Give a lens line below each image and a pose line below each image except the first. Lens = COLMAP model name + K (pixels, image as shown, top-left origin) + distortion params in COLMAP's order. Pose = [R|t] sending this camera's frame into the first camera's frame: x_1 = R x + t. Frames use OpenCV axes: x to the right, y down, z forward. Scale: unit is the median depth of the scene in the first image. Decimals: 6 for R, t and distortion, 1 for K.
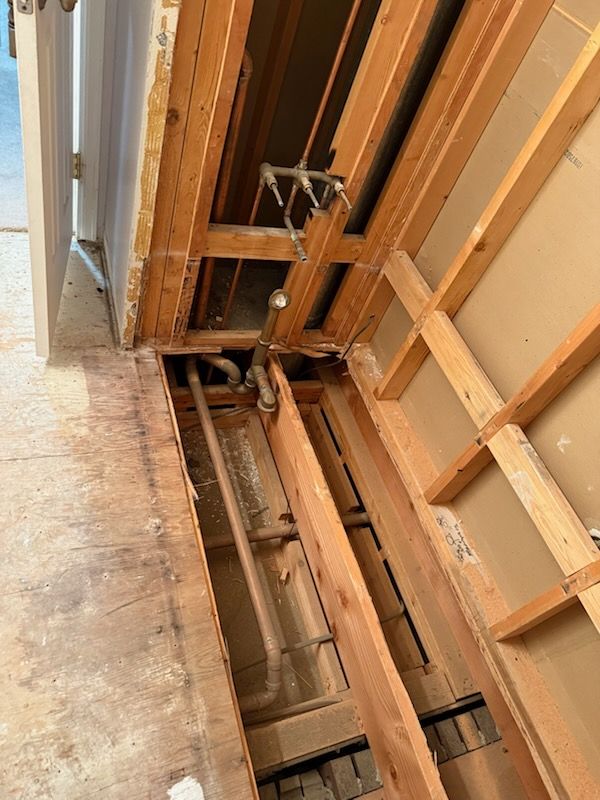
lens RADIAL K [[573.4, 0, 302.0], [0, 573.4, 395.6], [0, 0, 1]] dist [0.031700, -0.020743]
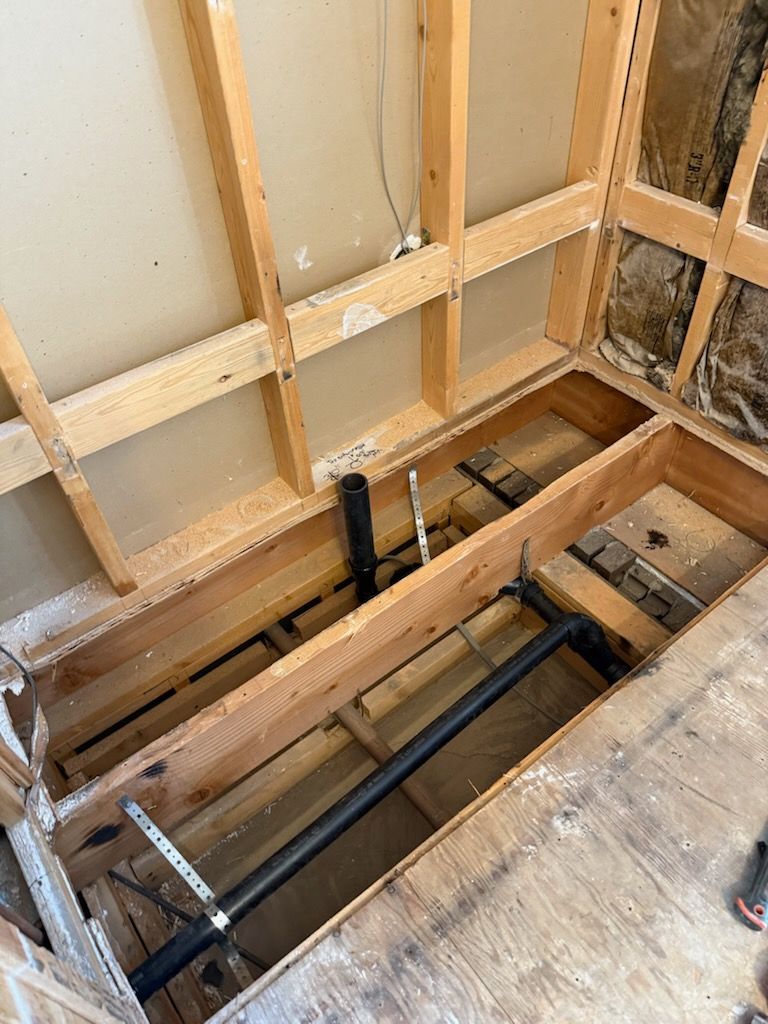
lens RADIAL K [[733.9, 0, 387.8], [0, 733.9, 519.5], [0, 0, 1]] dist [0.031700, -0.020743]
pose [[-0.327006, -0.854966, 0.402616, -0.230495], [0.666150, 0.093649, 0.739915, -0.476558], [-0.670307, 0.510160, 0.538912, 0.545693]]
